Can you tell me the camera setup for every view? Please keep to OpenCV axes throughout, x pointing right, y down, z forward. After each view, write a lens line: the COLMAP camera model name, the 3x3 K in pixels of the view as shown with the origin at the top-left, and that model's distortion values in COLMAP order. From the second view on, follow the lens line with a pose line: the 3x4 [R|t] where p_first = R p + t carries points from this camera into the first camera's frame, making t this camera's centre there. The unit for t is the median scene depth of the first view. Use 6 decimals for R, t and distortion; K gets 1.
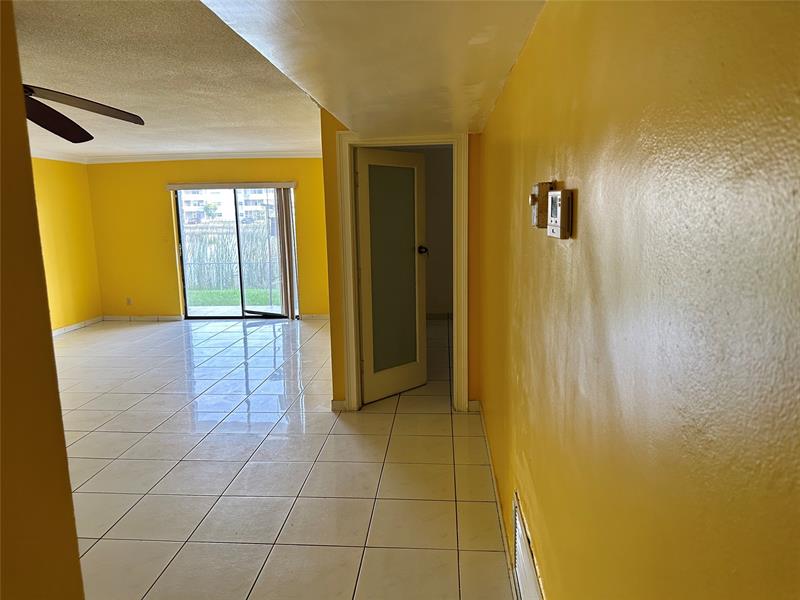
lens RADIAL K [[561.9, 0, 394.7], [0, 561.9, 303.0], [0, 0, 1]] dist [0.113110, -0.184034]
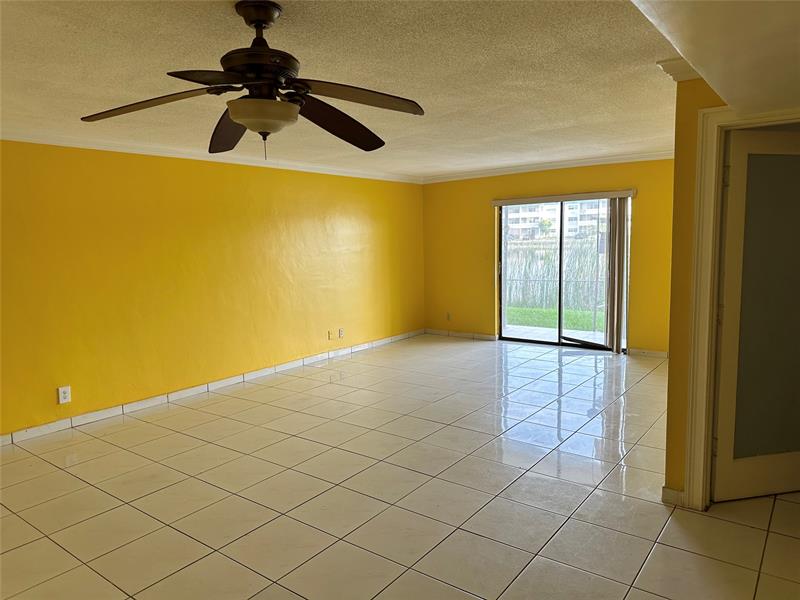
lens RADIAL K [[561.9, 0, 394.7], [0, 561.9, 303.0], [0, 0, 1]] dist [0.113110, -0.184034]
pose [[0.843871, 0.062197, -0.532930, -0.014760], [-0.076639, 0.997046, -0.004991, -0.015949], [0.531045, 0.045054, 0.846145, 0.106165]]
